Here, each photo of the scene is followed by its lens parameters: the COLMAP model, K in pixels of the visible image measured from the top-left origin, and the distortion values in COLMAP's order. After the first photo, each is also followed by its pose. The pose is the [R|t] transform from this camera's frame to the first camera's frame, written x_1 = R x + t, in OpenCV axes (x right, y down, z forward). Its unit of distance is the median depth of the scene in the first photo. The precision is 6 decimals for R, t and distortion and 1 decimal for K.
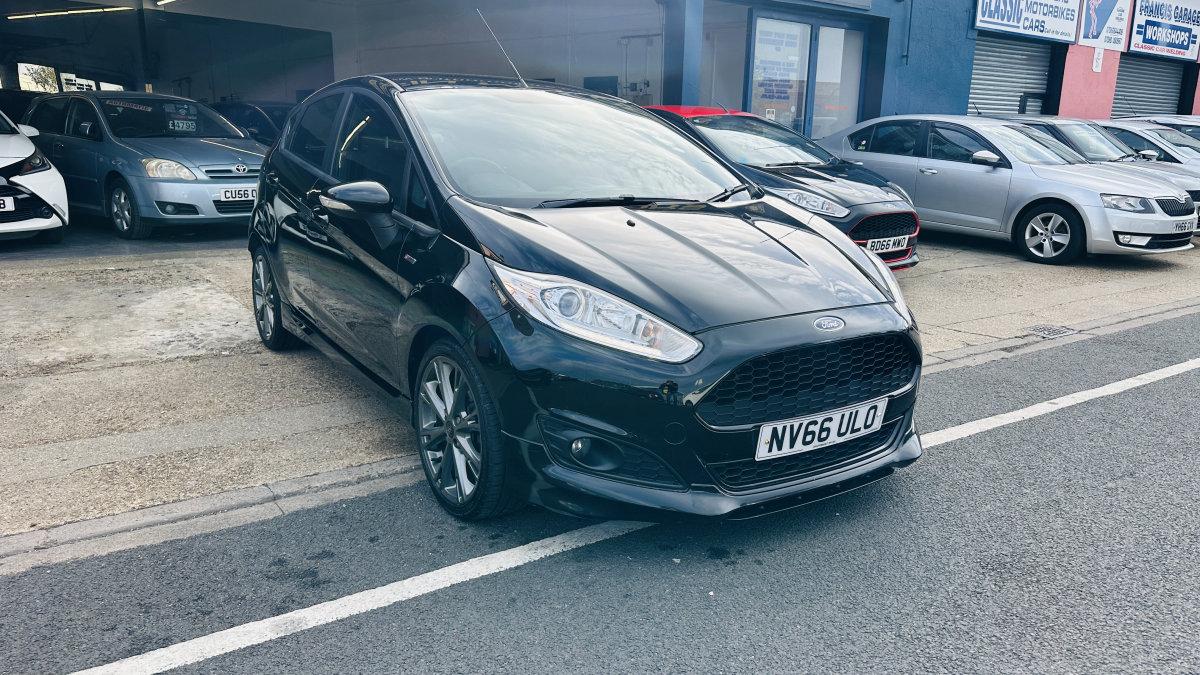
lens RADIAL K [[852.0, 0, 605.6], [0, 852.0, 338.4], [0, 0, 1]] dist [0.072893, -0.093644]
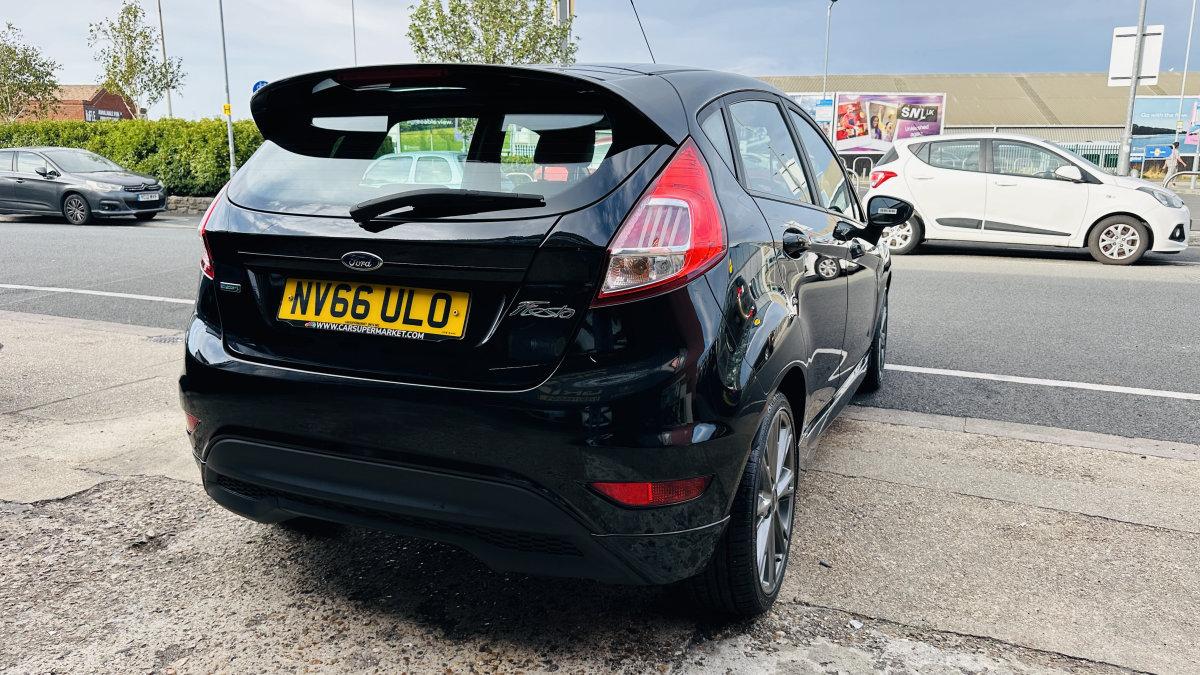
lens RADIAL K [[838.7, 0, 598.7], [0, 838.7, 346.8], [0, 0, 1]] dist [0.074235, -0.102372]
pose [[-0.537530, -0.195131, 0.820357, -1.116775], [0.180114, 0.923837, 0.337763, -0.474487], [-0.823784, 0.329315, -0.461445, 1.997895]]
